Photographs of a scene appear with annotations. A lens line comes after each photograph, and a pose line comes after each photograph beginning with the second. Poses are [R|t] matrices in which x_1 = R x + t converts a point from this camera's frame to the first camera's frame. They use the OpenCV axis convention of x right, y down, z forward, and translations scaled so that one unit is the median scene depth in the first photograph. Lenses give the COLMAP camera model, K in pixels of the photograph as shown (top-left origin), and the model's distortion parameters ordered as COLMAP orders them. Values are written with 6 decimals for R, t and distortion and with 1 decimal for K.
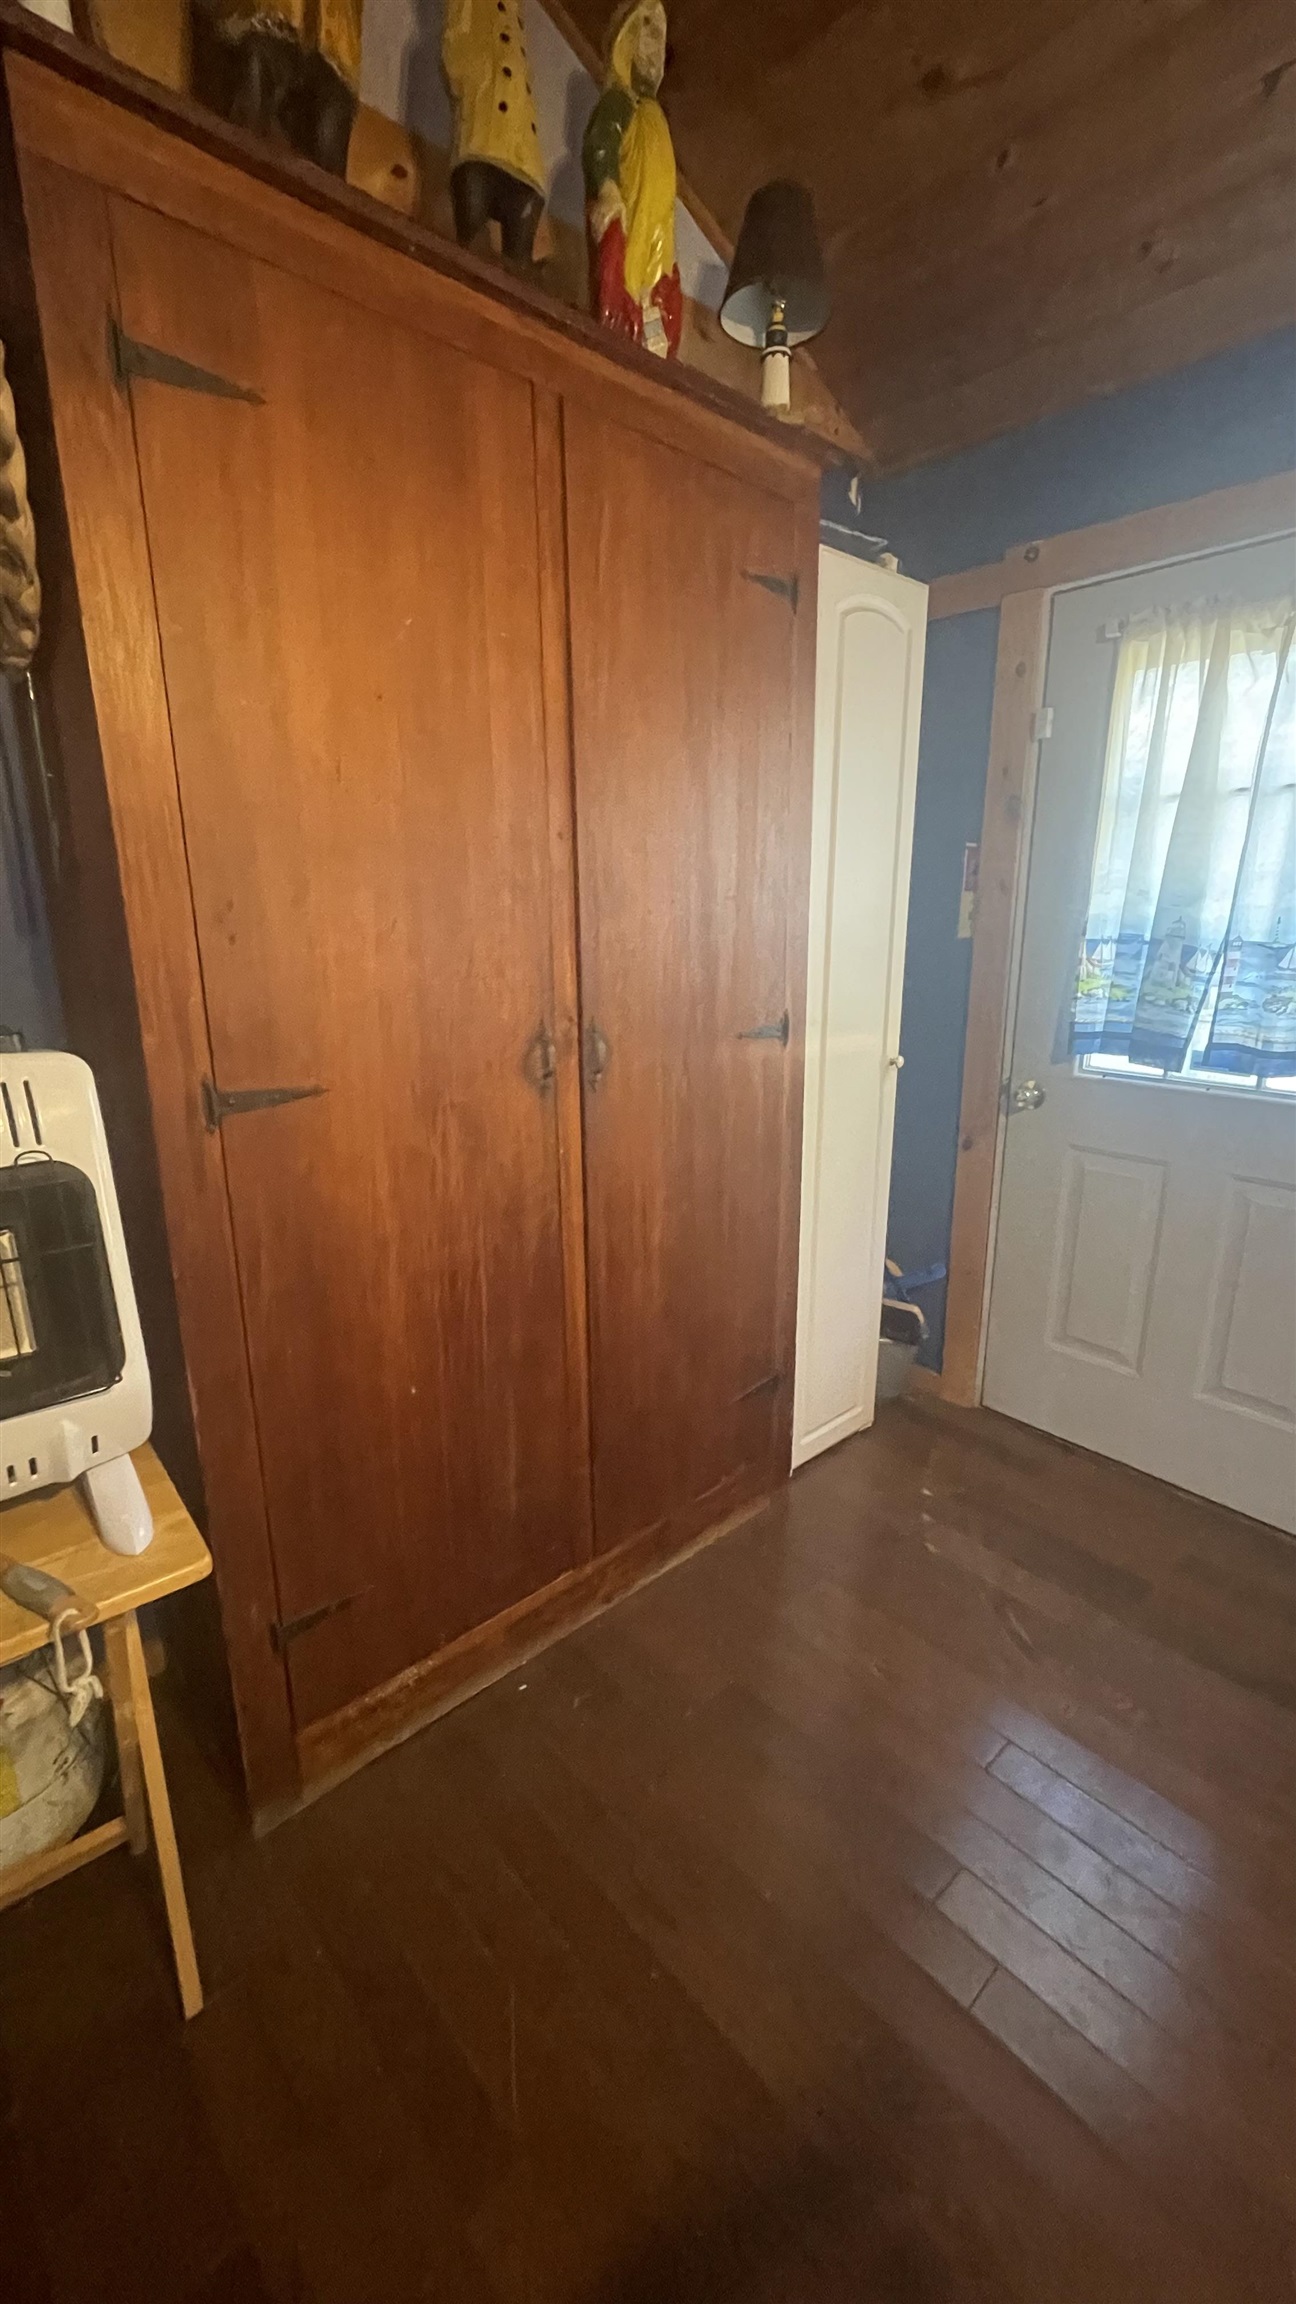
lens RADIAL K [[929.3, 0, 647.8], [0, 929.3, 1149.3], [0, 0, 1]] dist [-0.000799, -0.000382]
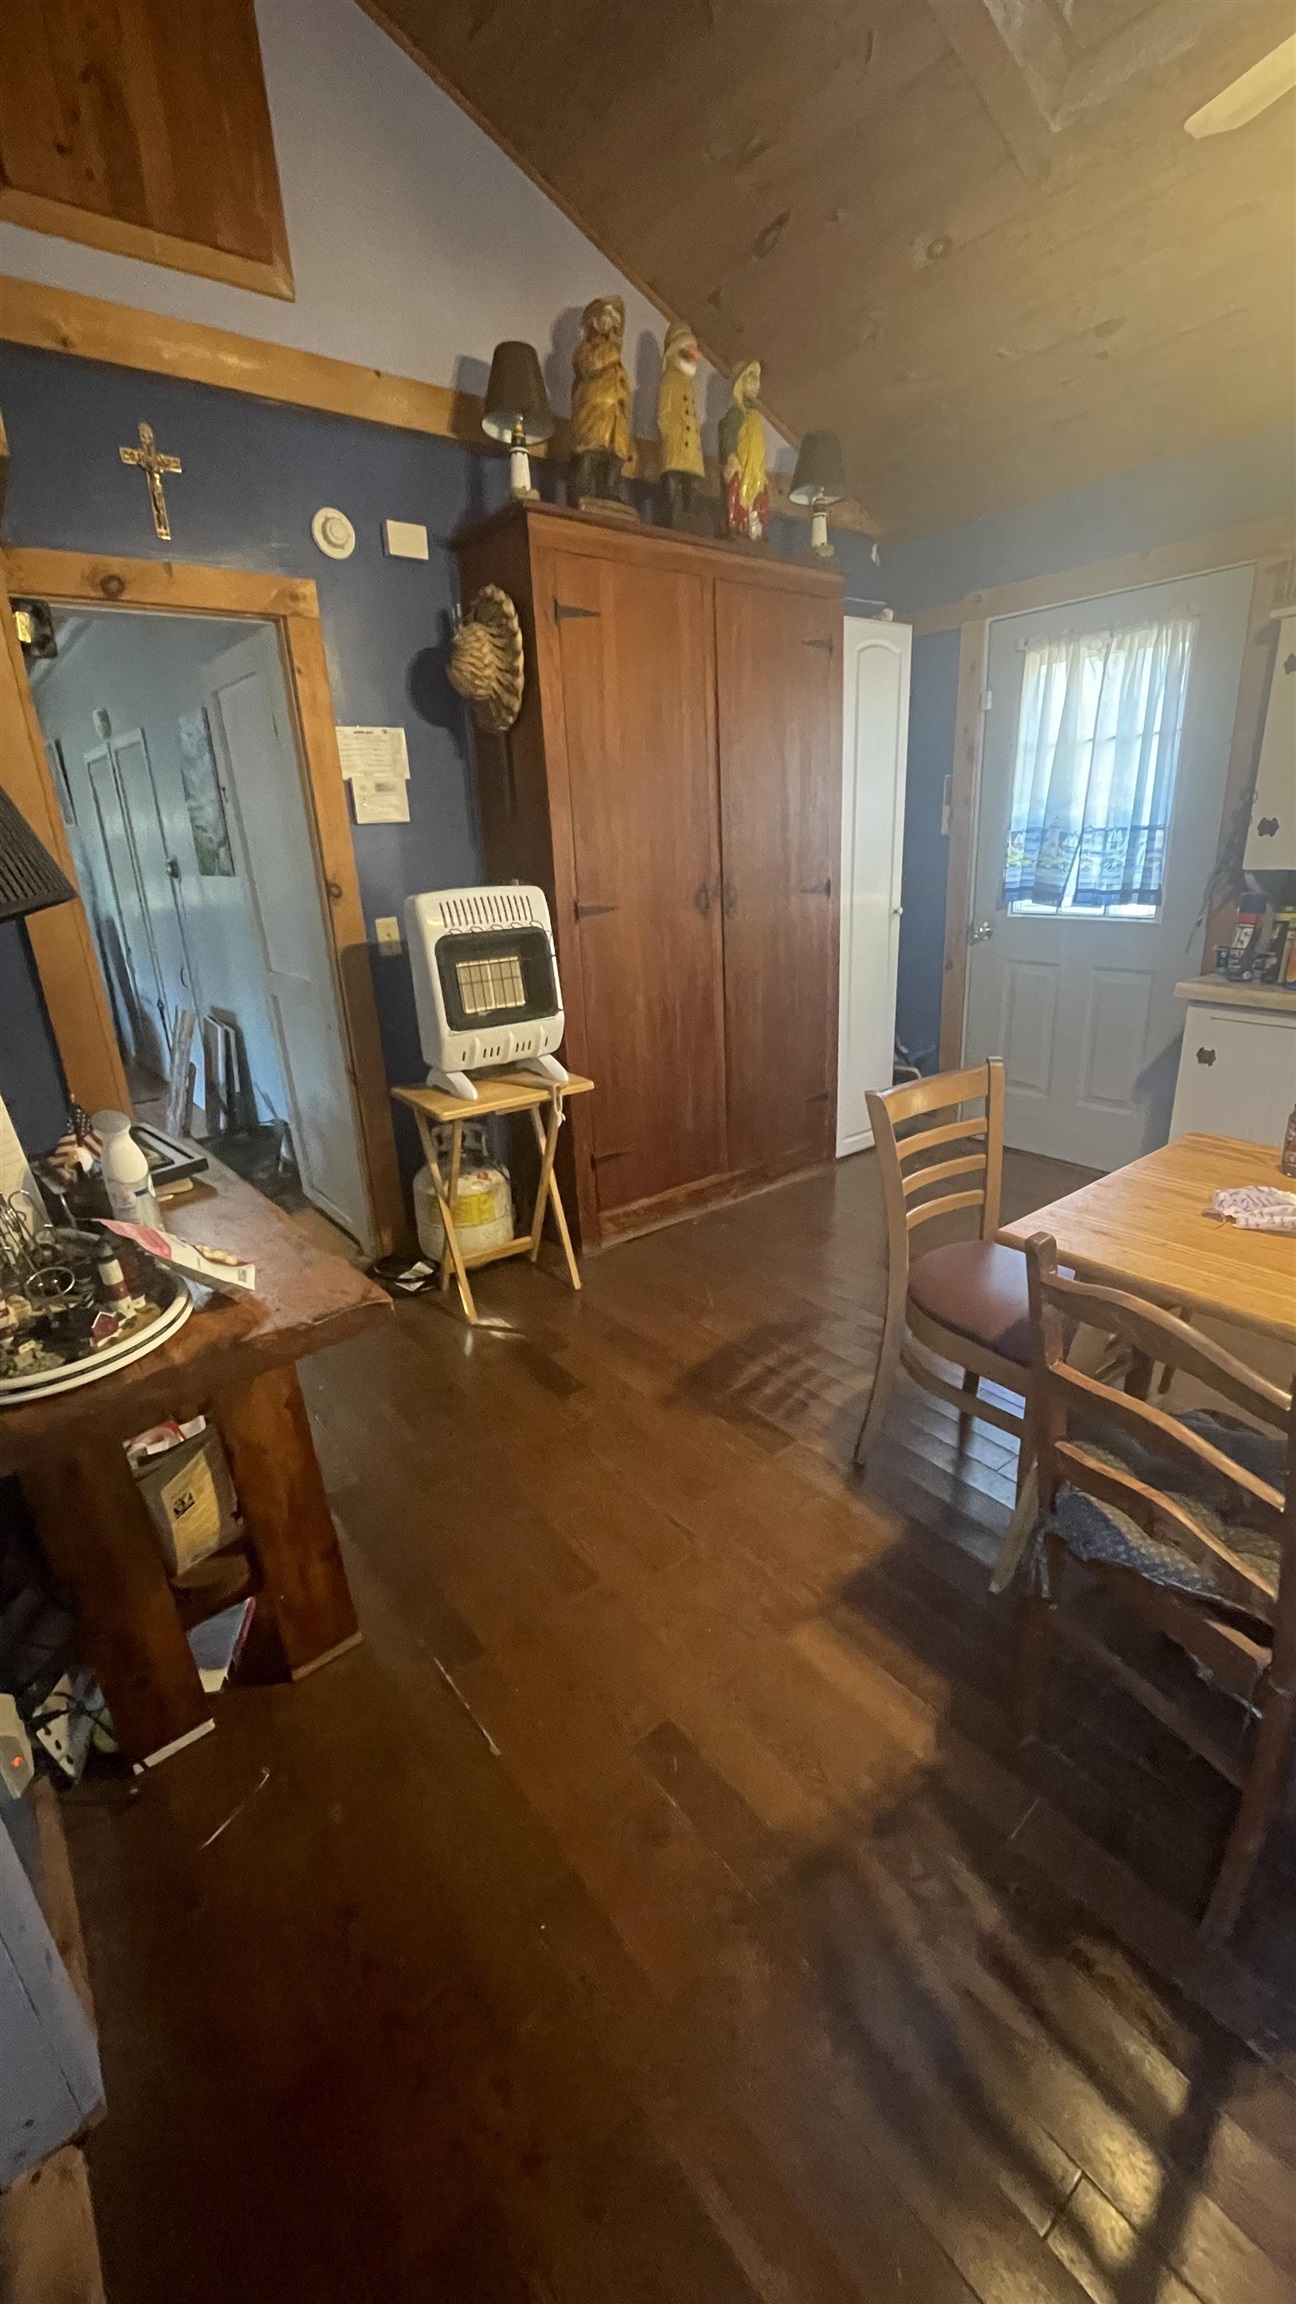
lens RADIAL K [[929.3, 0, 647.8], [0, 929.3, 1149.3], [0, 0, 1]] dist [-0.000799, -0.000382]
pose [[0.996437, -0.013714, -0.083217, -0.061880], [0.019595, 0.997336, 0.070269, 0.254222], [0.082031, -0.071649, 0.994051, -0.901212]]
